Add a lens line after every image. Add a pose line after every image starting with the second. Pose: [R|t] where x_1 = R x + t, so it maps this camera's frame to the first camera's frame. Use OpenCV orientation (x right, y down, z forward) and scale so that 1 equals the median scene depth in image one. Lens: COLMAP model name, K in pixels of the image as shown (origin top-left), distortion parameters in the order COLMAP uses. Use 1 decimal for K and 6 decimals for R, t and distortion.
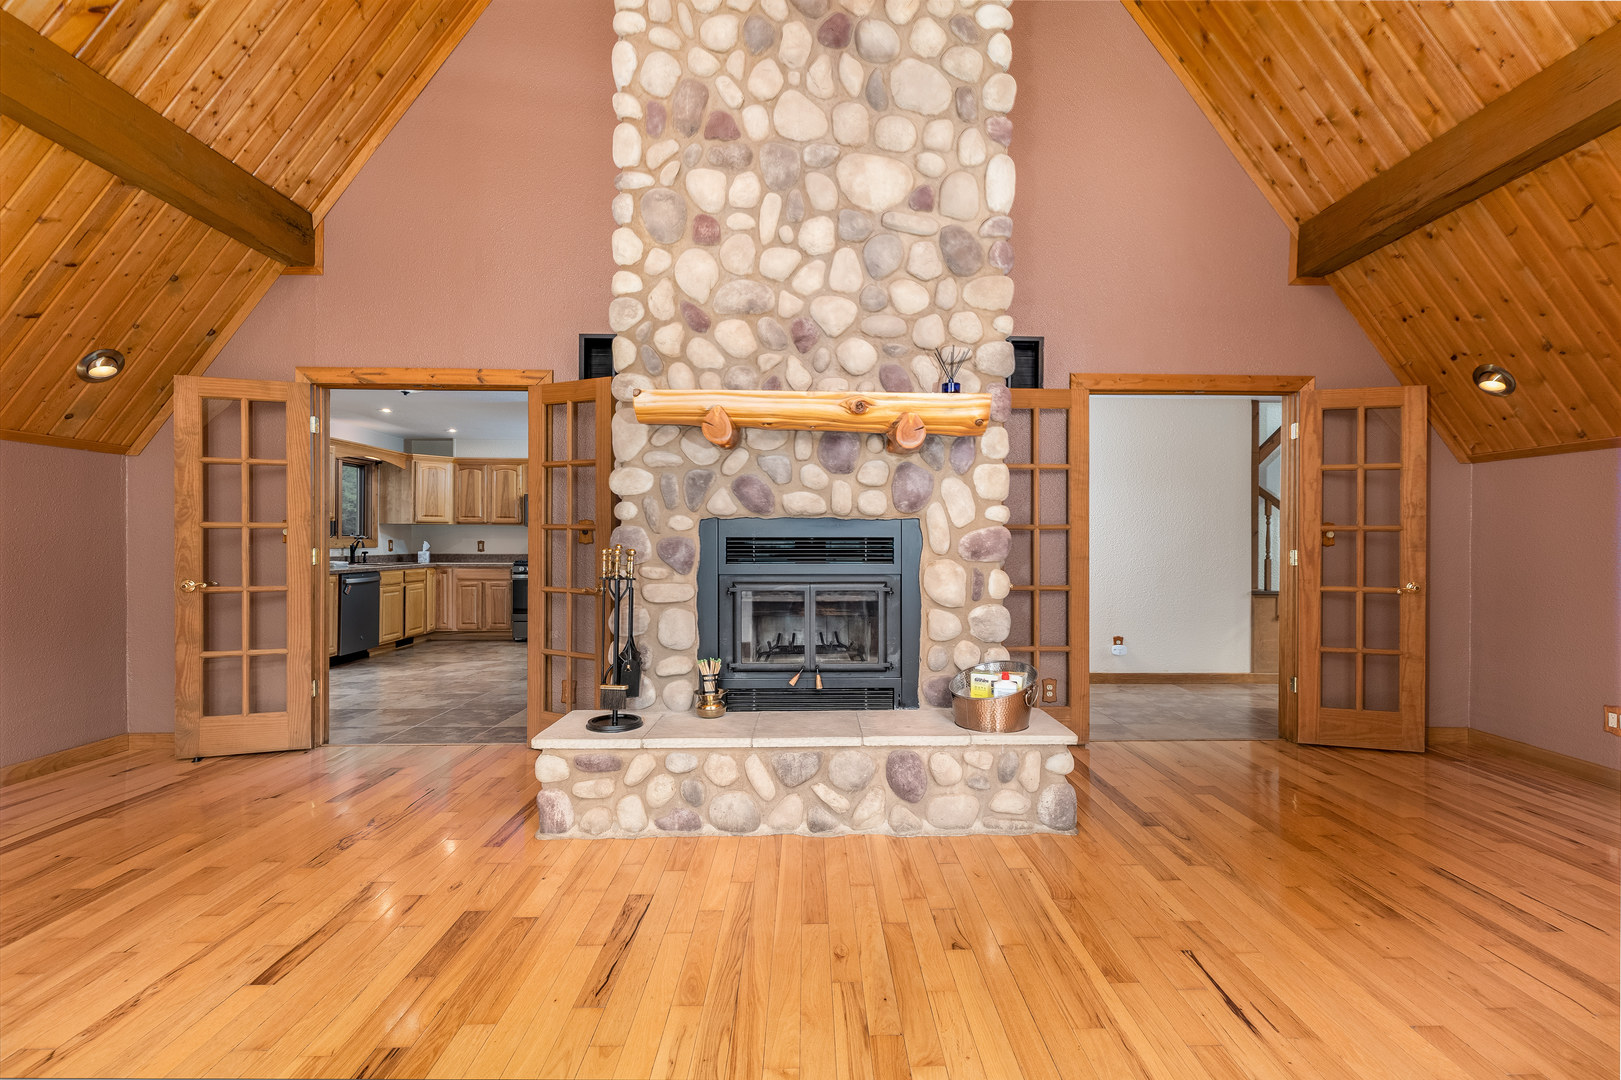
lens RADIAL K [[733.2, 0, 824.1], [0, 733.2, 535.7], [0, 0, 1]] dist [0.002342, 0.000120]
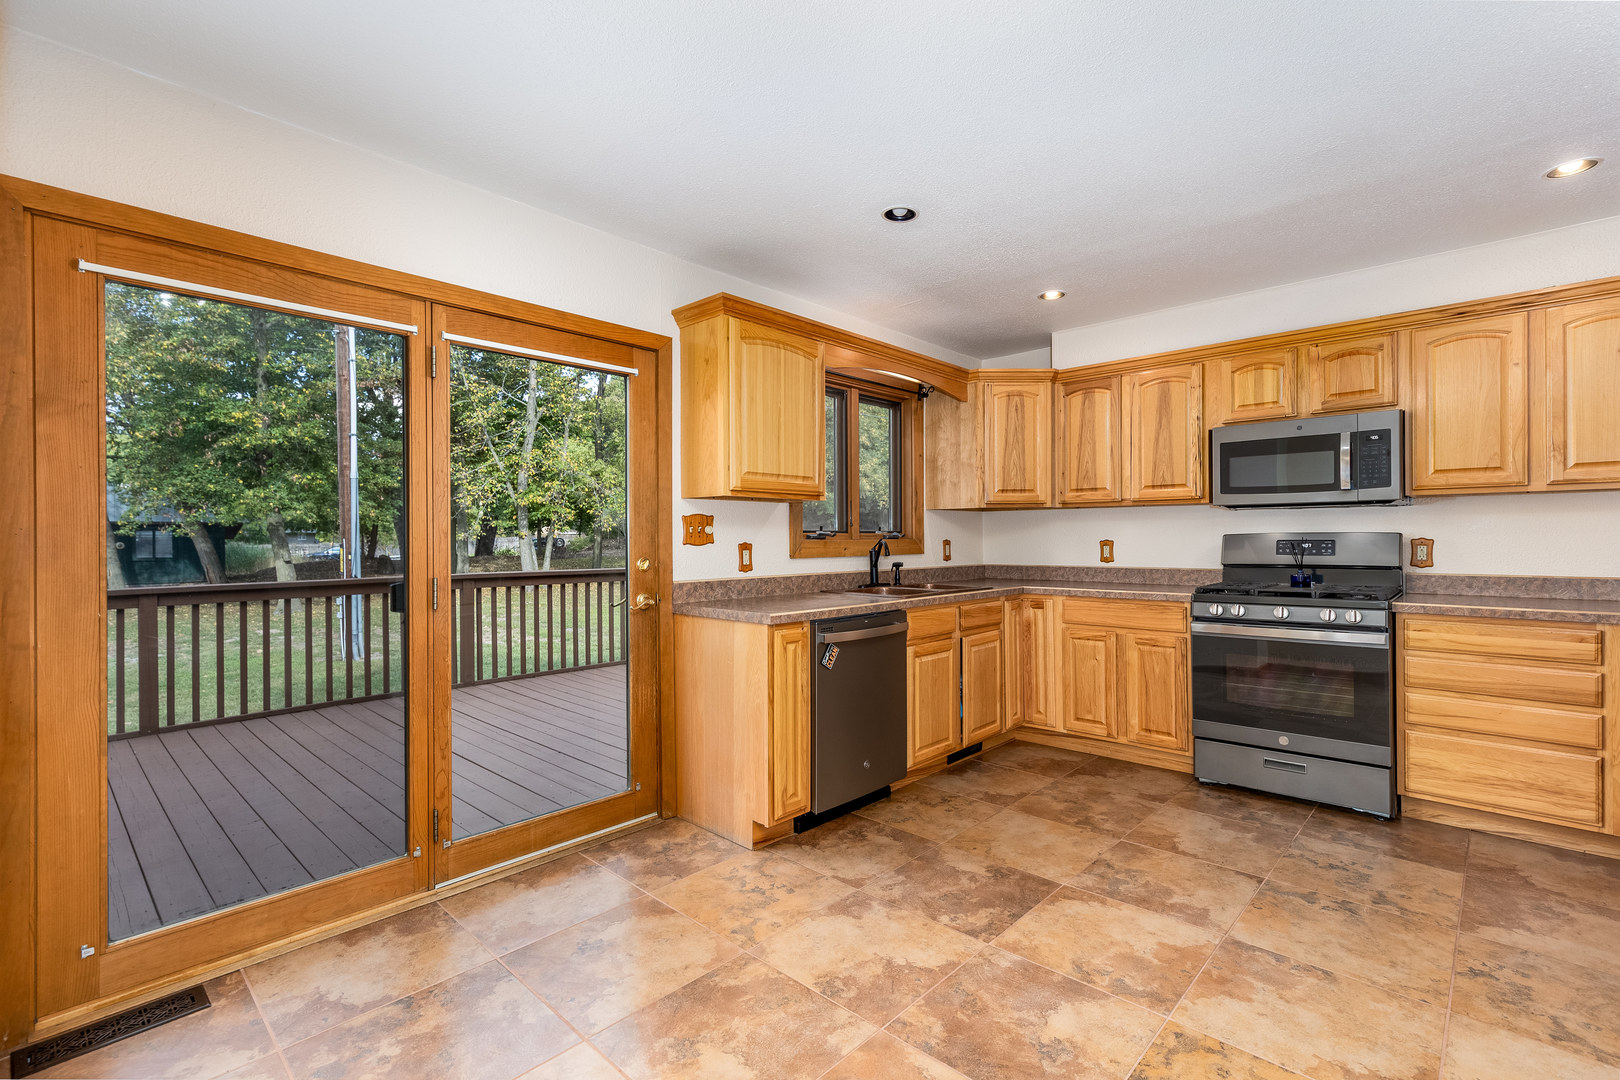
lens RADIAL K [[732.8, 0, 817.3], [0, 732.8, 538.0], [0, 0, 1]] dist [0.002342, 0.000120]
pose [[0.720345, -0.007003, -0.693581, -0.297987], [0.011027, 0.999938, 0.001356, 0.002853], [0.693529, -0.008625, 0.720377, 0.571850]]
